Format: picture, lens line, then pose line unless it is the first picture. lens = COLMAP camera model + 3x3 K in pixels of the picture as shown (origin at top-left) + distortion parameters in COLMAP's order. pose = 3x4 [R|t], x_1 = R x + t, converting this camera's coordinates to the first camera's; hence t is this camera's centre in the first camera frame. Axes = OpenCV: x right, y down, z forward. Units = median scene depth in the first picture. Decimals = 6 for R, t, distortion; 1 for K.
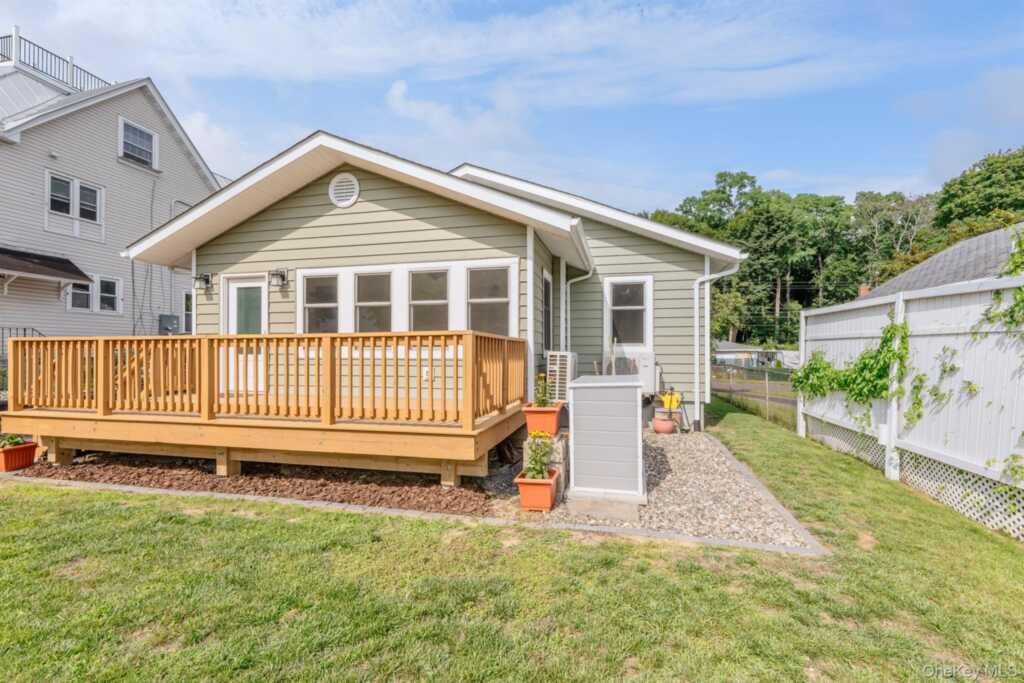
lens RADIAL K [[452.8, 0, 513.2], [0, 452.8, 354.2], [0, 0, 1]] dist [0.000664, 0.000065]
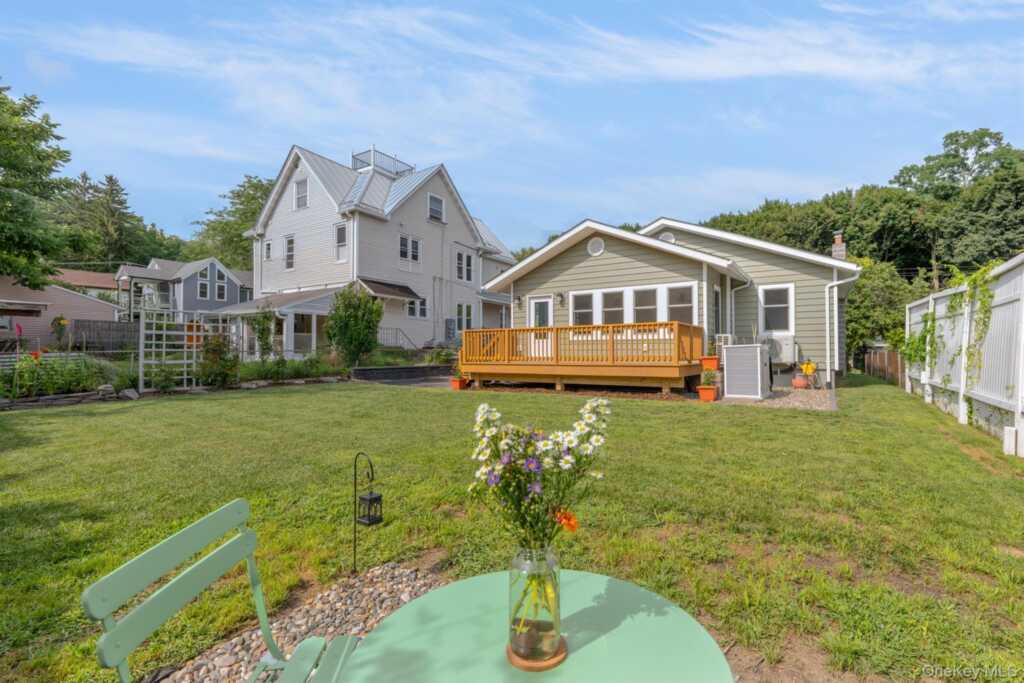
lens RADIAL K [[565.3, 0, 514.3], [0, 565.3, 355.7], [0, 0, 1]] dist [0.000111, -0.000084]
pose [[0.954685, -0.006232, -0.297552, -0.014288], [0.003580, 0.999949, -0.009457, 0.075404], [0.297596, 0.007963, 0.954659, -1.025965]]
